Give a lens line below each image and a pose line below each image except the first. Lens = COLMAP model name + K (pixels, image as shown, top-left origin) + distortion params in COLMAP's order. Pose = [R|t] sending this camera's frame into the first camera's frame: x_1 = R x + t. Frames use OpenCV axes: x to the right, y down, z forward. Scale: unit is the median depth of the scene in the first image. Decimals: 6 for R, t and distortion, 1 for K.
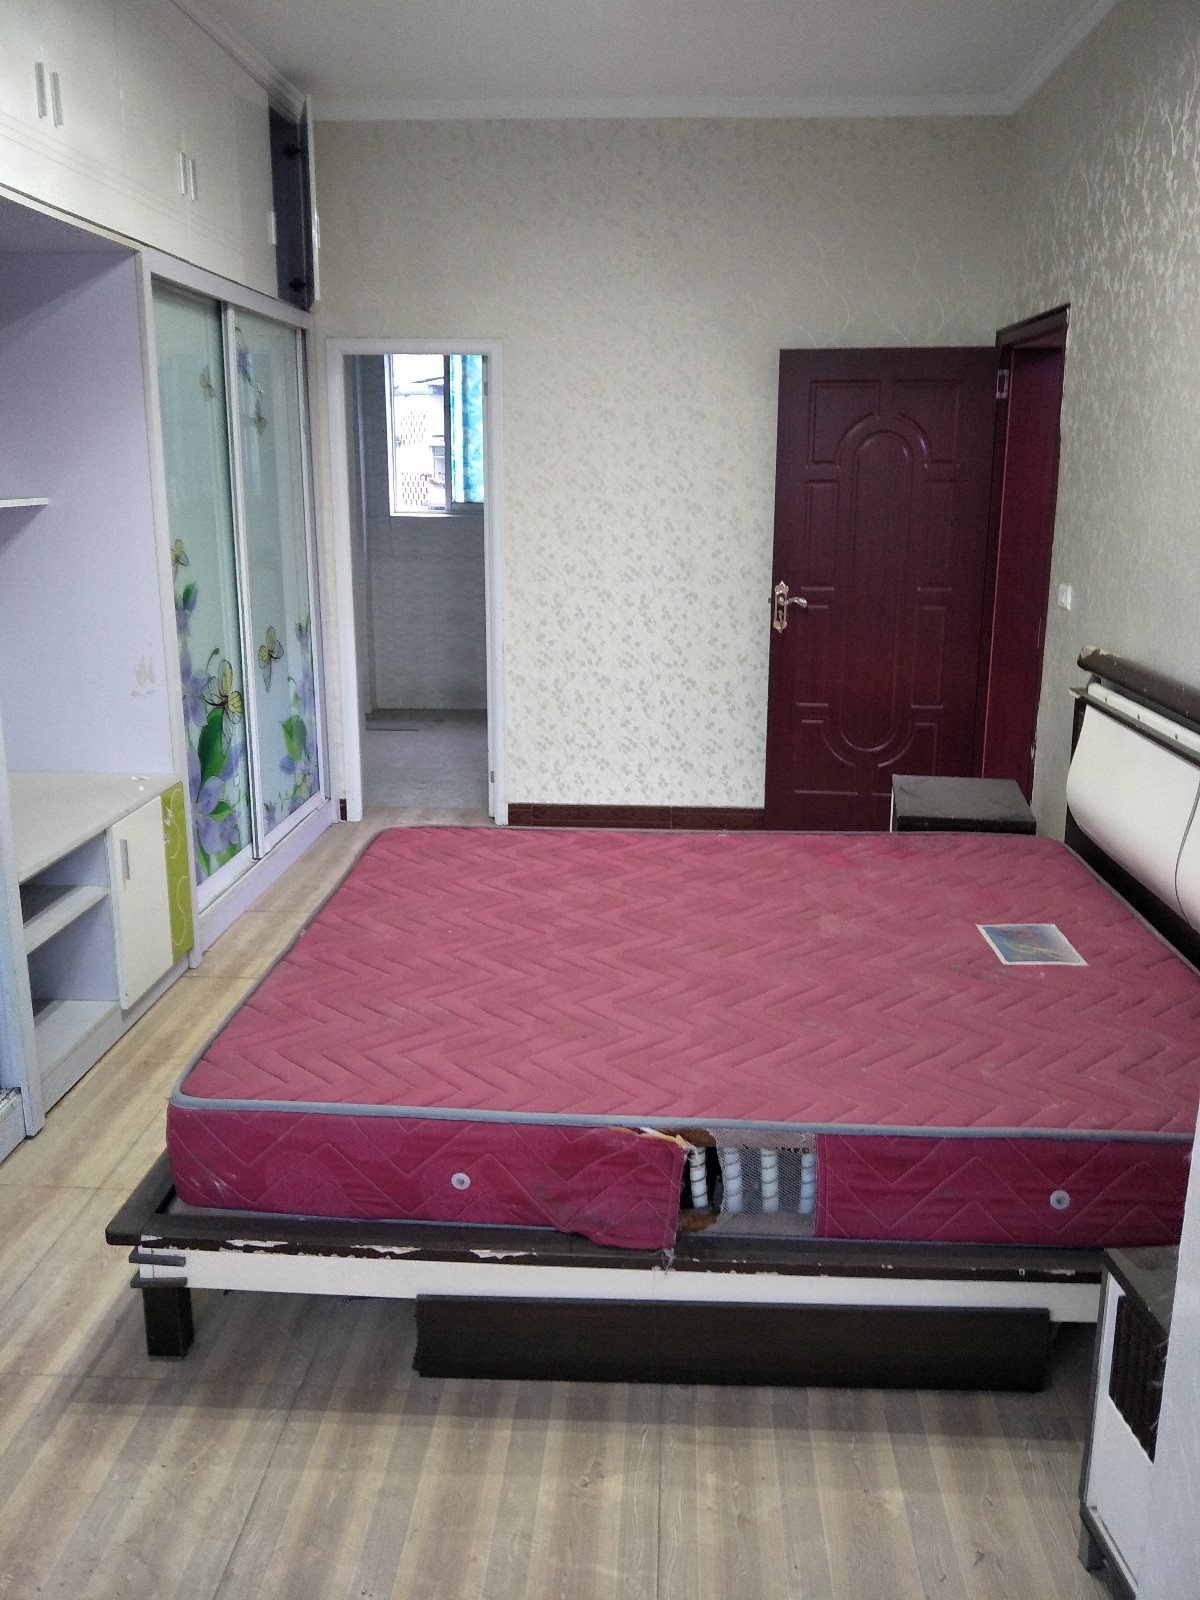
lens RADIAL K [[1338.7, 0, 604.6], [0, 1338.7, 800.0], [0, 0, 1]] dist [0.016064, -0.065478]
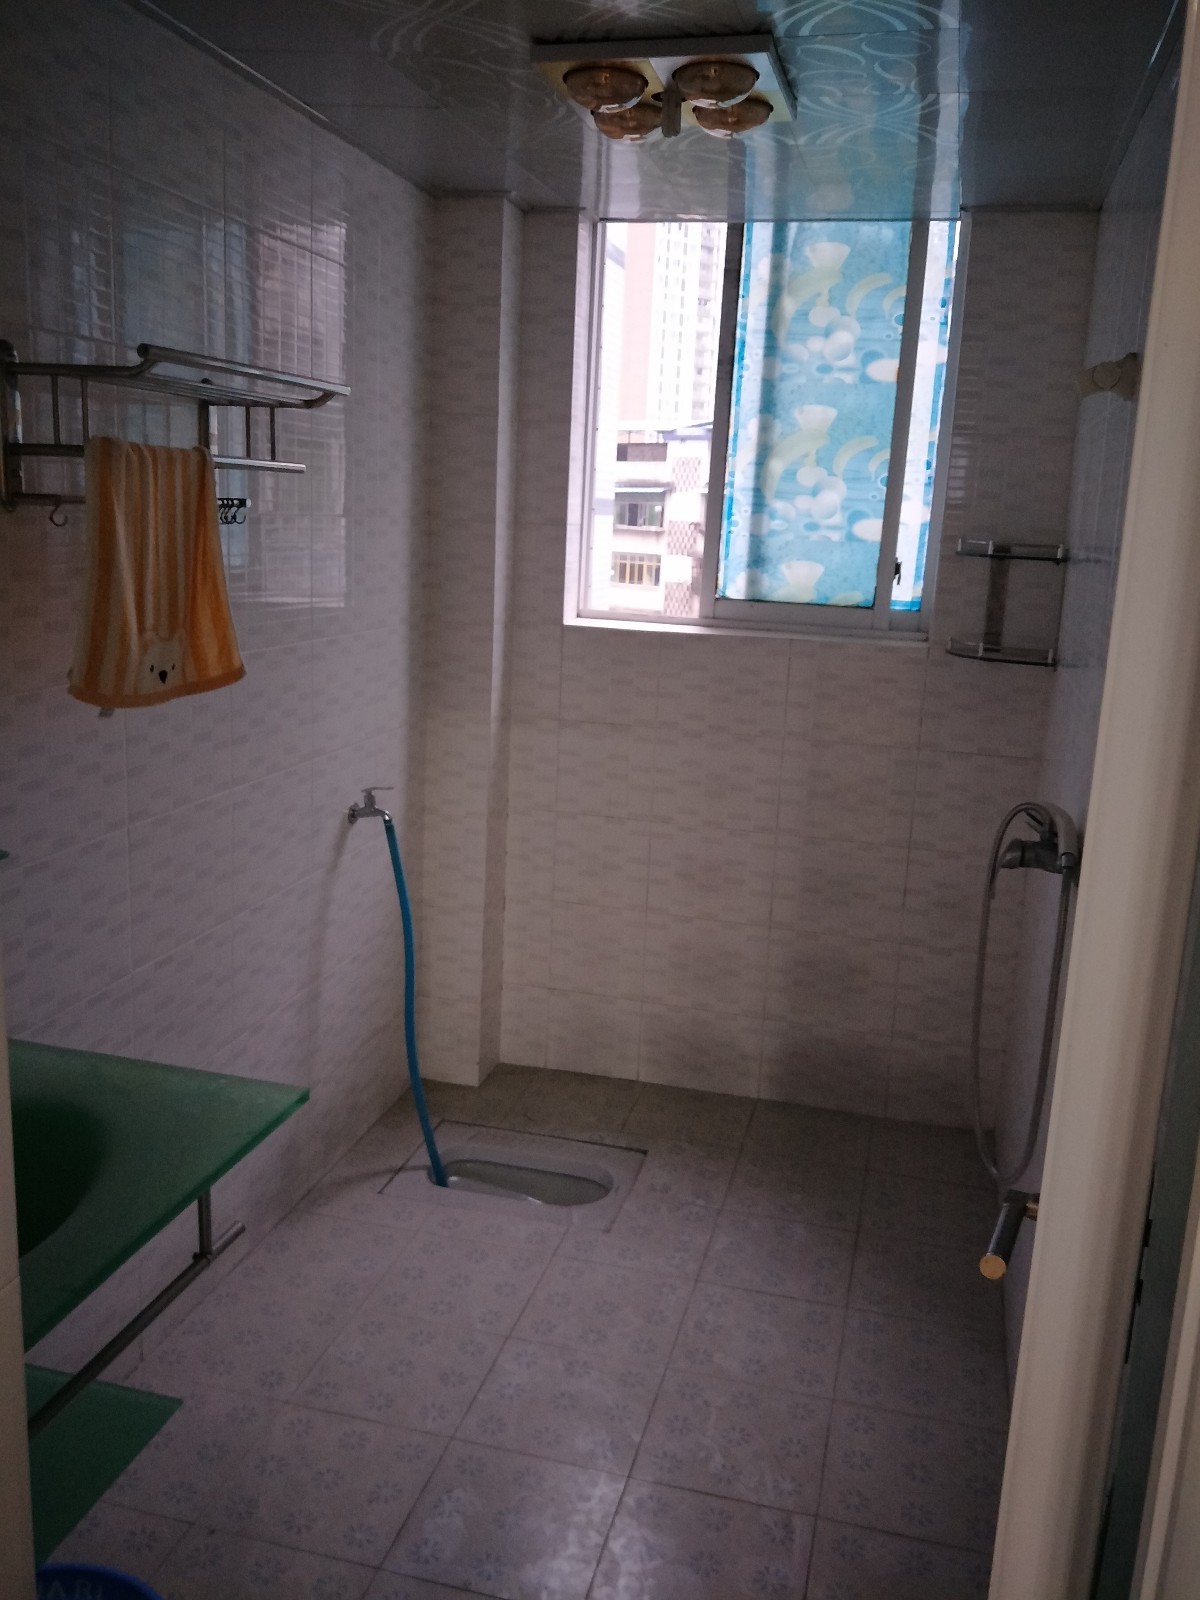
lens RADIAL K [[1338.7, 0, 598.1], [0, 1338.7, 803.9], [0, 0, 1]] dist [0.016064, -0.065478]
pose [[0.977277, 0.087581, -0.193024, -0.064960], [-0.092408, 0.995591, -0.016128, -0.150108], [0.190761, 0.033599, 0.981061, 0.595560]]
